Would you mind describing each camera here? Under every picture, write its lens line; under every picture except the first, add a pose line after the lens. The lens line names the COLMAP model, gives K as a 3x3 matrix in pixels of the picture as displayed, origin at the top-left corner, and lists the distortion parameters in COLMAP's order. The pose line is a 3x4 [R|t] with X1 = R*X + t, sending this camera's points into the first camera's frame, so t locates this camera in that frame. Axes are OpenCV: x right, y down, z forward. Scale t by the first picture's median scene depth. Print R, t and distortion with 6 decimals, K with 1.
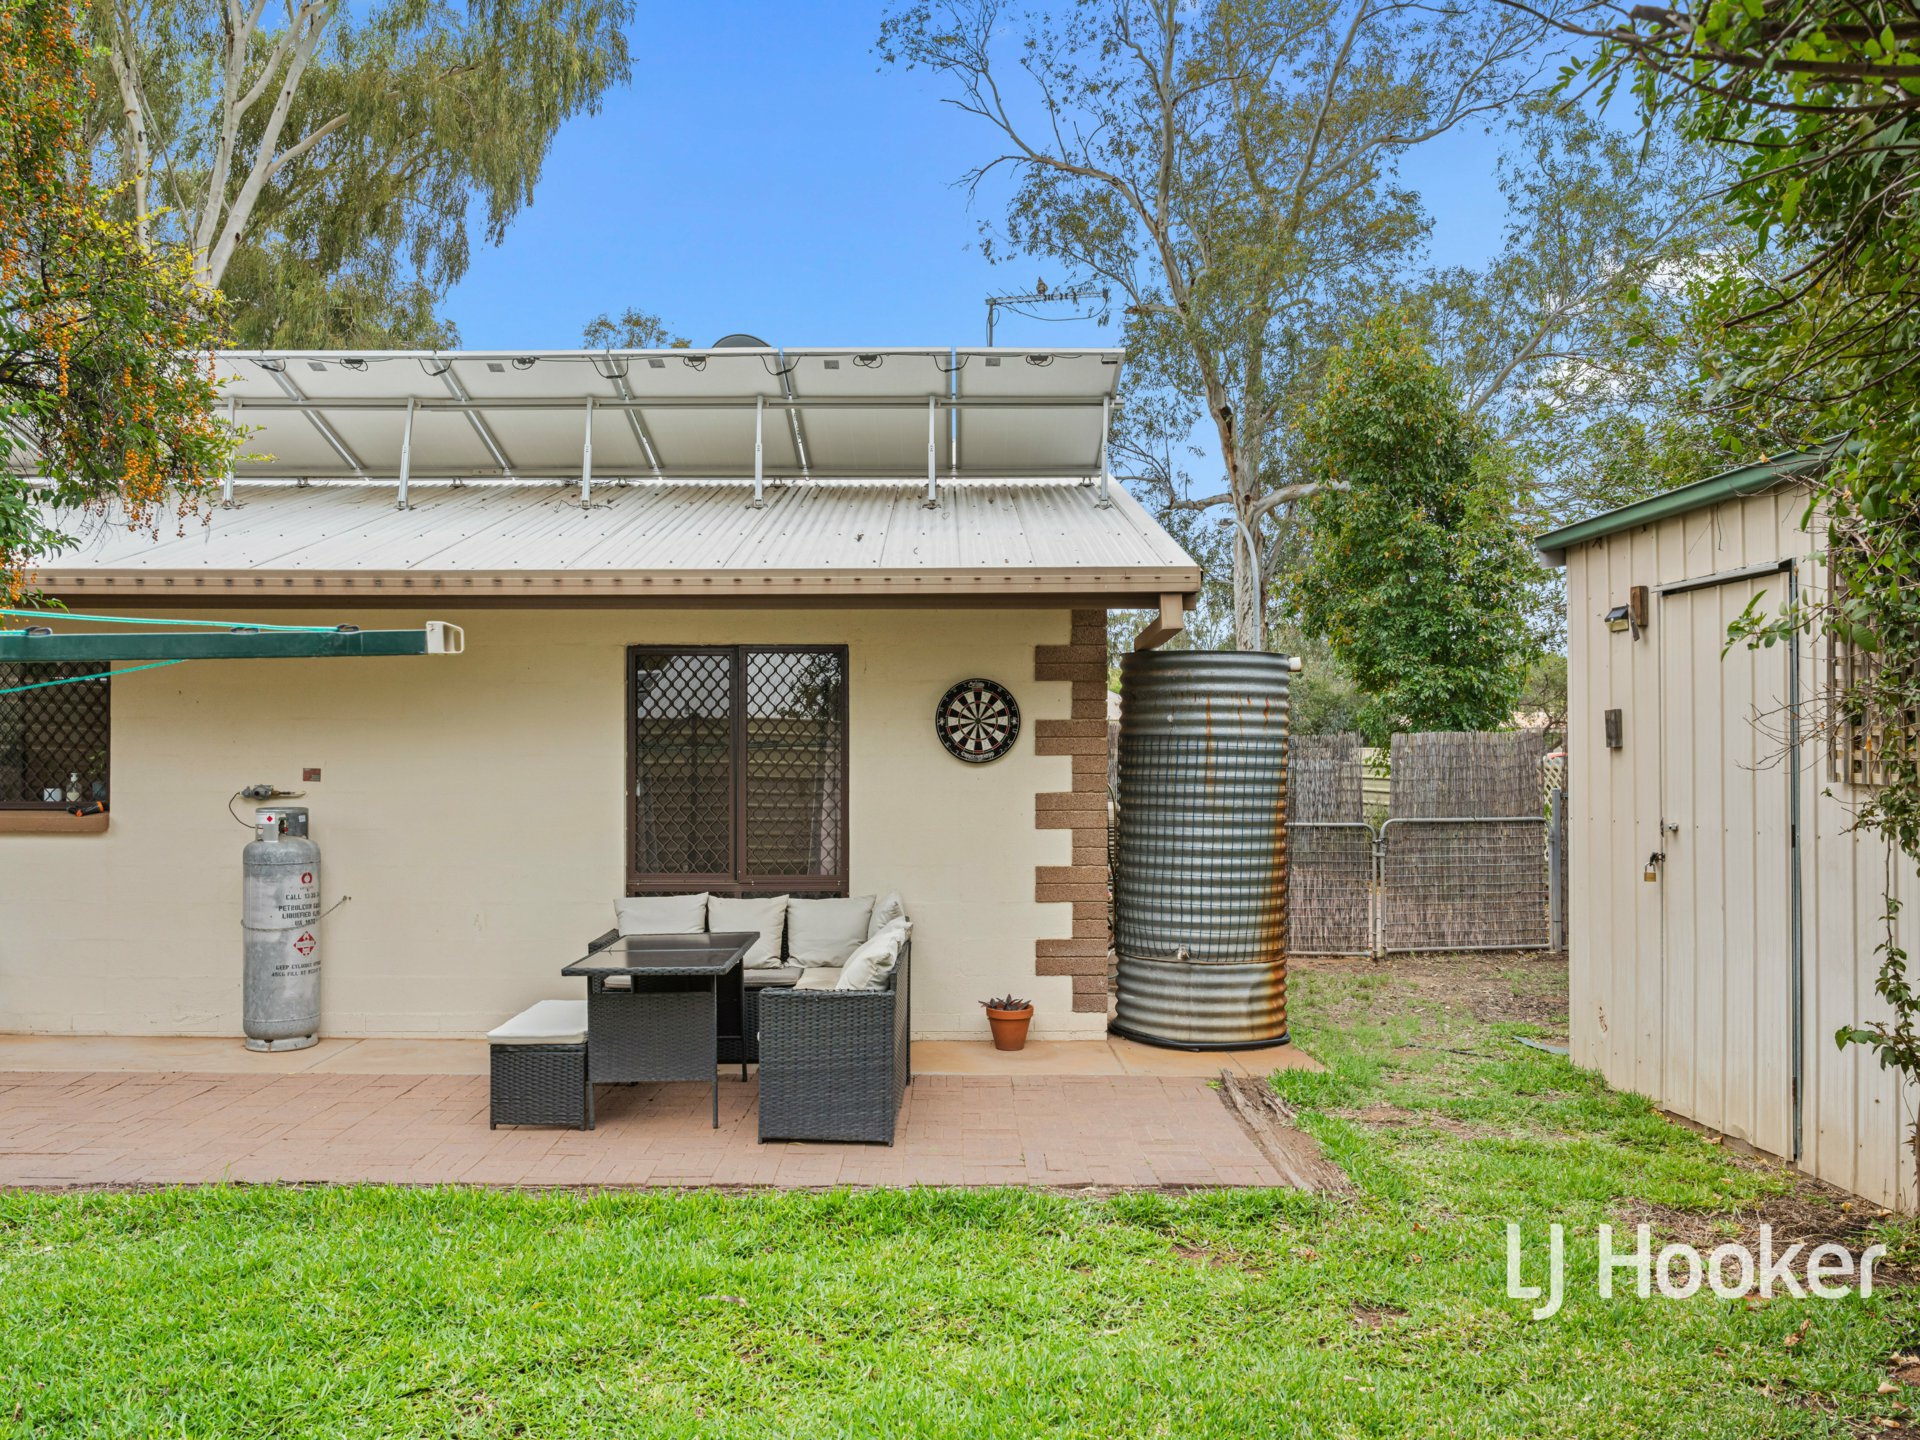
lens RADIAL K [[1386.4, 0, 959.9], [0, 1386.4, 681.7], [0, 0, 1]] dist [-0.040684, -0.002903]
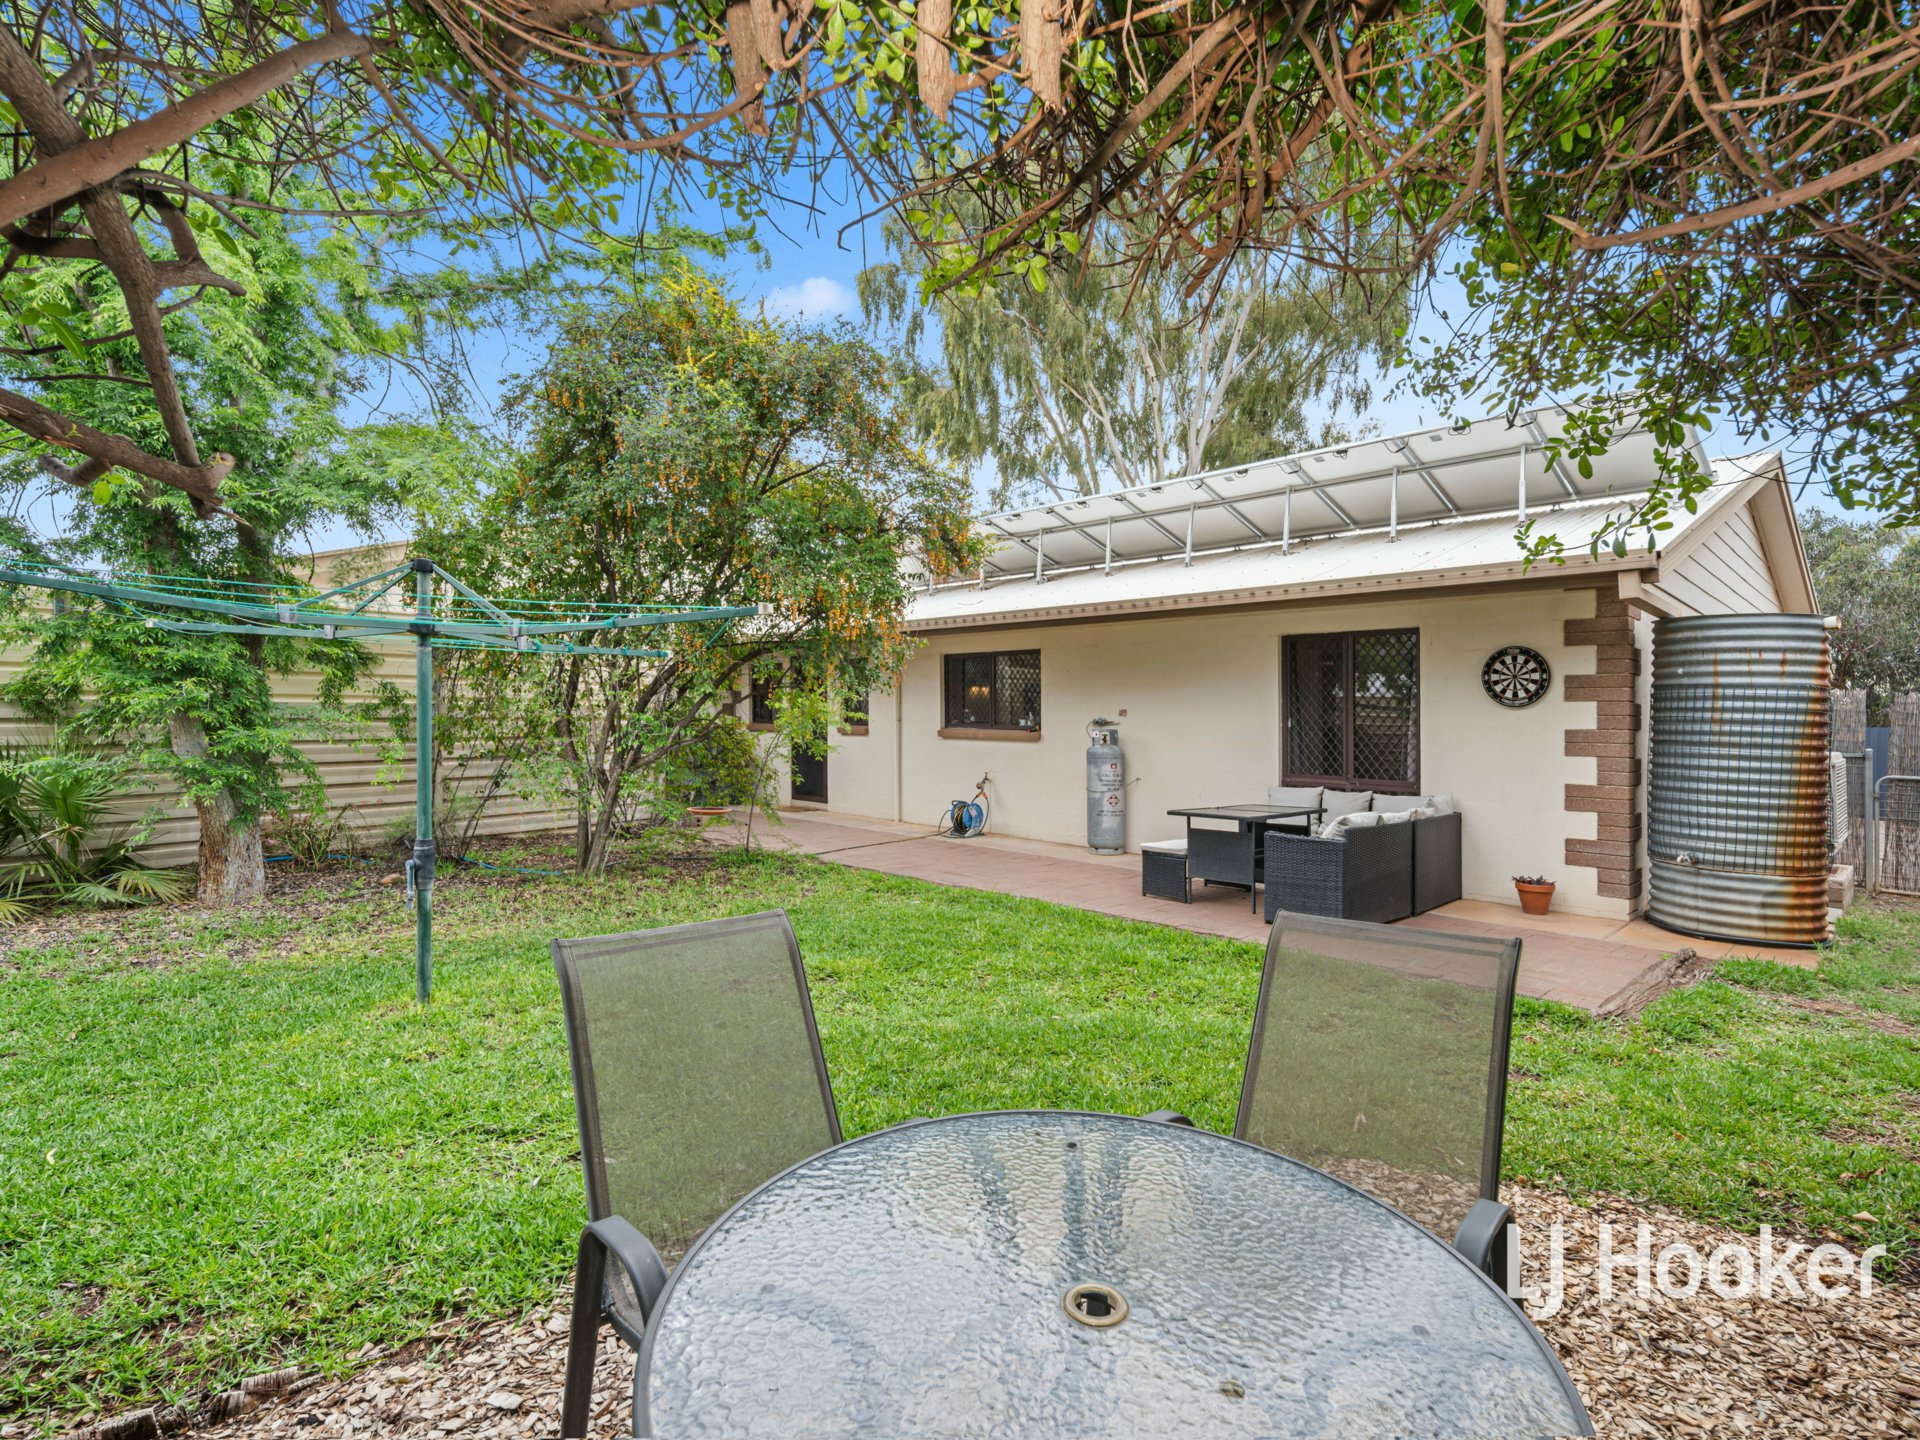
lens RADIAL K [[934.4, 0, 965.8], [0, 934.4, 671.5], [0, 0, 1]] dist [0.001183, -0.014301]
pose [[0.695961, -0.024788, -0.717652, 0.303428], [0.026814, 0.999604, -0.008524, 0.016467], [0.717579, -0.013311, 0.696350, -0.048818]]
